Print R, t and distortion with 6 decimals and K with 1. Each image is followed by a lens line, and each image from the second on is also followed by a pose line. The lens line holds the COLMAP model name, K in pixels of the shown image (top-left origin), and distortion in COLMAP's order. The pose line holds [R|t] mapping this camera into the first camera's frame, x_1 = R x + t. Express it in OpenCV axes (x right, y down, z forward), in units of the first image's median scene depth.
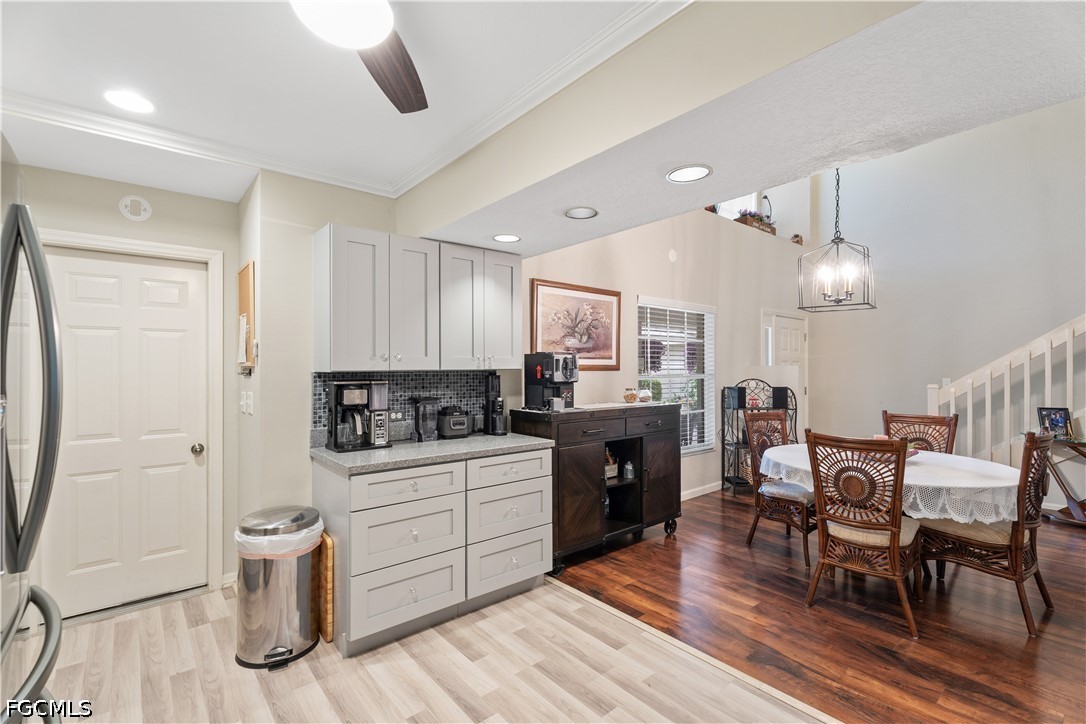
lens RADIAL K [[488.4, 0, 543.3], [0, 488.4, 367.5], [0, 0, 1]] dist [0.003037, 0.000443]
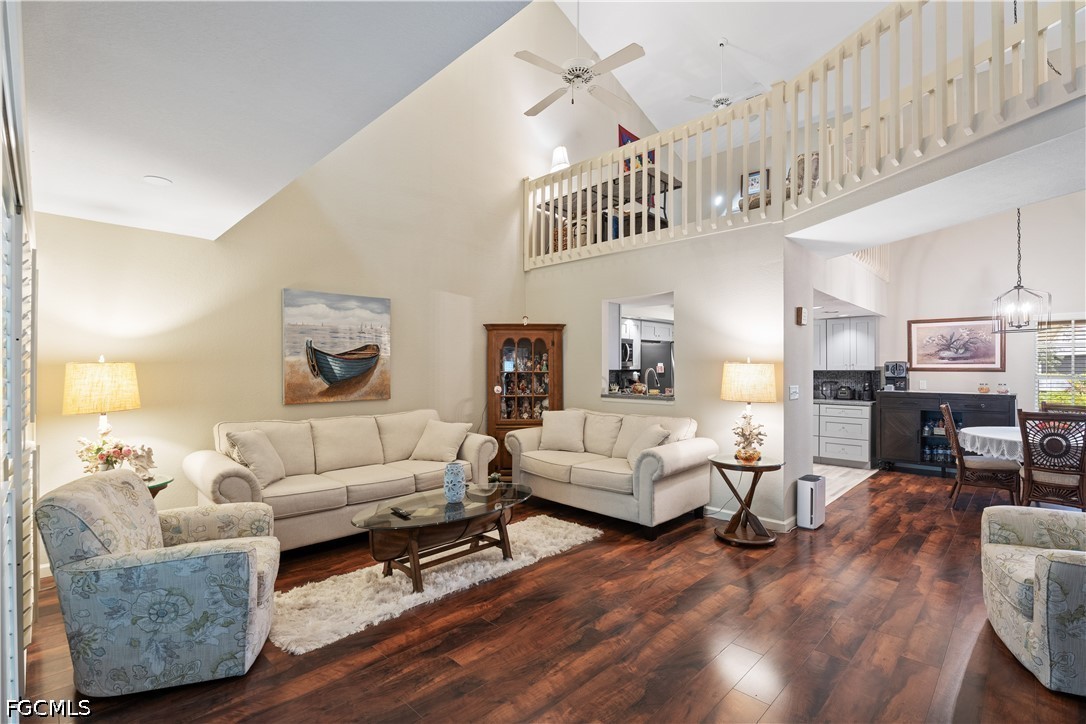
lens RADIAL K [[494.8, 0, 549.0], [0, 494.8, 367.4], [0, 0, 1]] dist [-0.004150, -0.000270]
pose [[0.101022, -0.000922, -0.994884, 2.052073], [0.000181, 1.000000, -0.000908, -0.007171], [0.994884, -0.000089, 0.101022, -0.642161]]
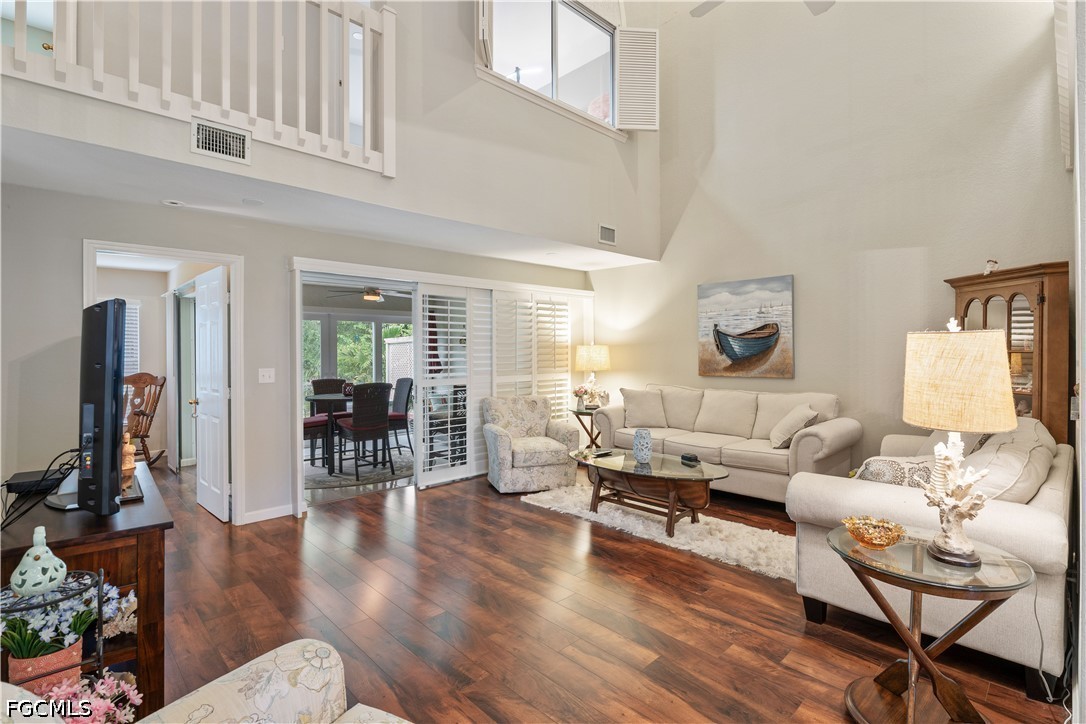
lens RADIAL K [[517.1, 0, 548.2], [0, 517.1, 348.7], [0, 0, 1]] dist [-0.003168, -0.000425]
pose [[-0.996750, 0.004943, -0.080407, 1.285421], [0.005008, 0.999987, -0.000605, -0.002201], [0.080403, -0.001005, -0.996762, 0.571416]]
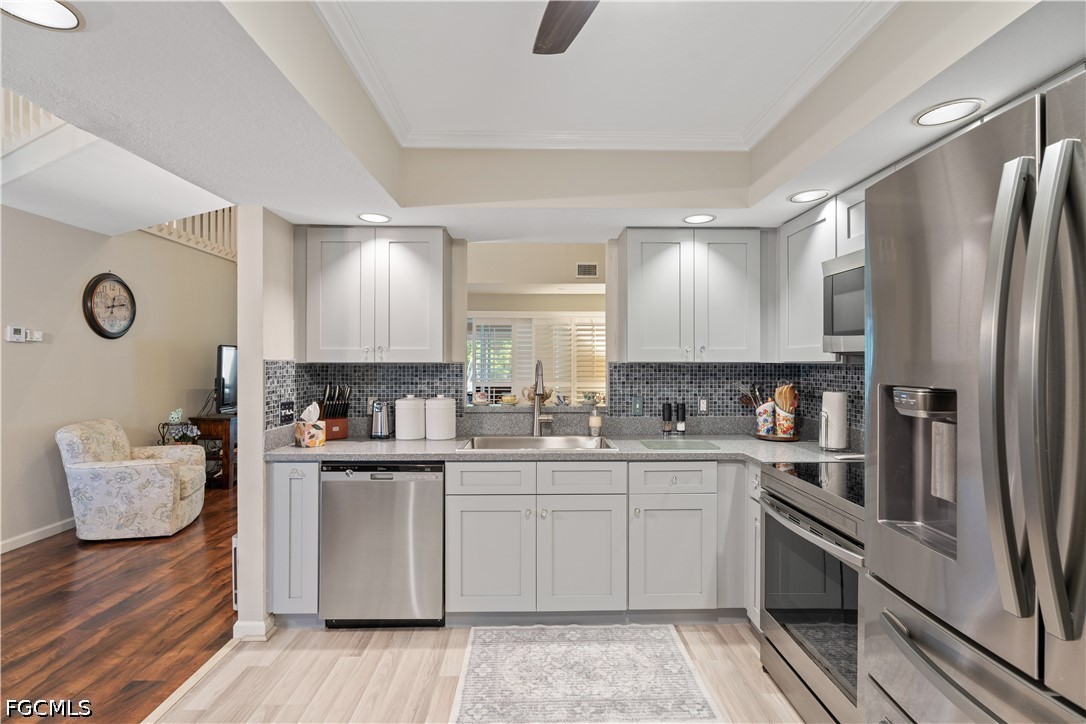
lens RADIAL K [[526.3, 0, 543.0], [0, 526.3, 362.0], [0, 0, 1]] dist [-0.003788, -0.001210]
pose [[-0.778505, 0.000499, 0.627639, -0.318980], [0.000454, 1.000000, -0.000231, -0.001295], [-0.627639, 0.000105, -0.778505, 0.684569]]
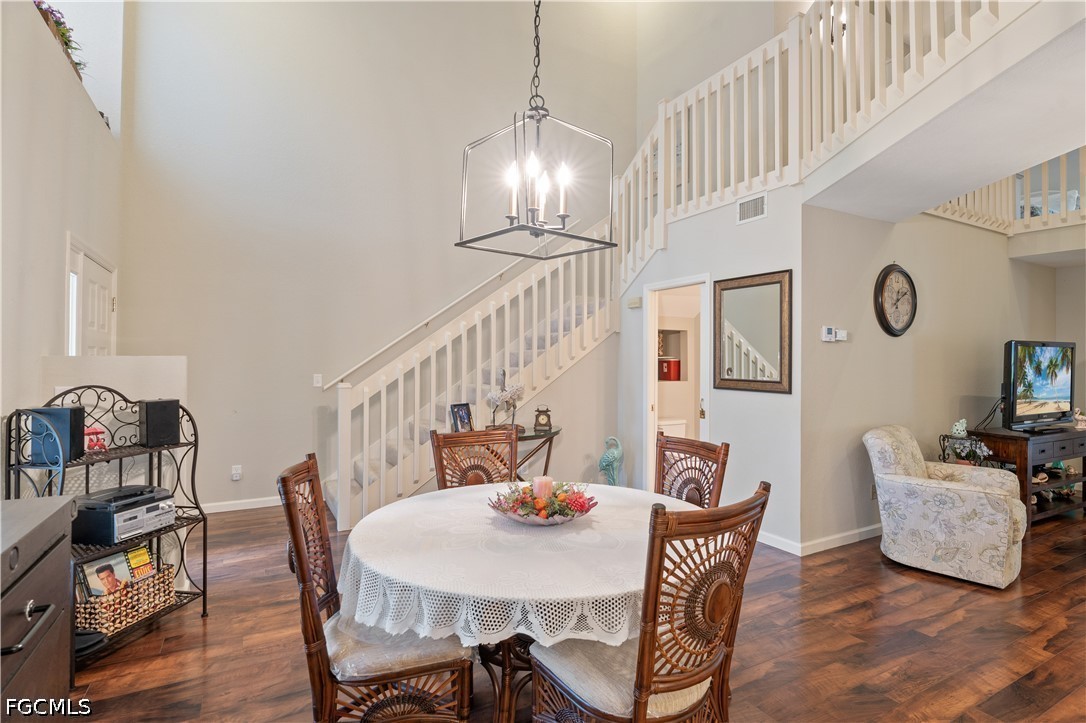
lens RADIAL K [[547.4, 0, 558.0], [0, 547.4, 360.5], [0, 0, 1]] dist [-0.005012, -0.000971]
pose [[0.178966, 0.001204, 0.983855, 0.050091], [-0.005051, 0.999987, -0.000305, -0.001631], [-0.983842, -0.004915, 0.178970, 0.903679]]
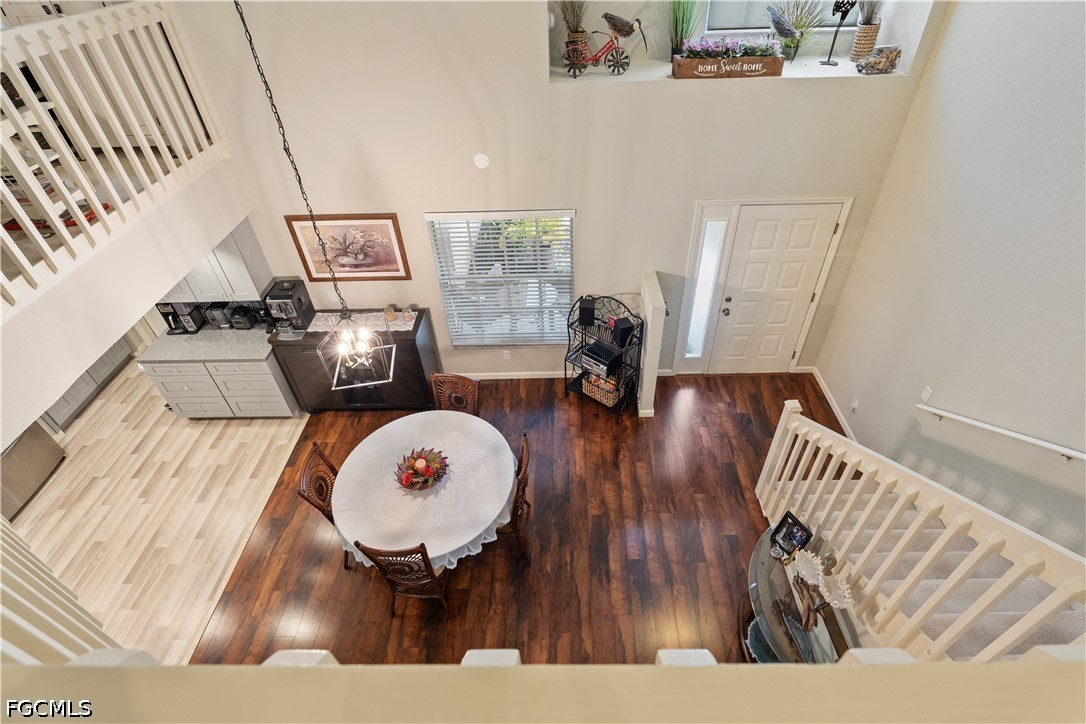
lens RADIAL K [[527.3, 0, 549.4], [0, 527.3, 344.6], [0, 0, 1]] dist [-0.002074, -0.000632]
pose [[0.758074, 0.396241, -0.517994, 1.512985], [0.033271, 0.769731, 0.637500, -0.892253], [0.651320, -0.500507, 0.570330, 0.654555]]
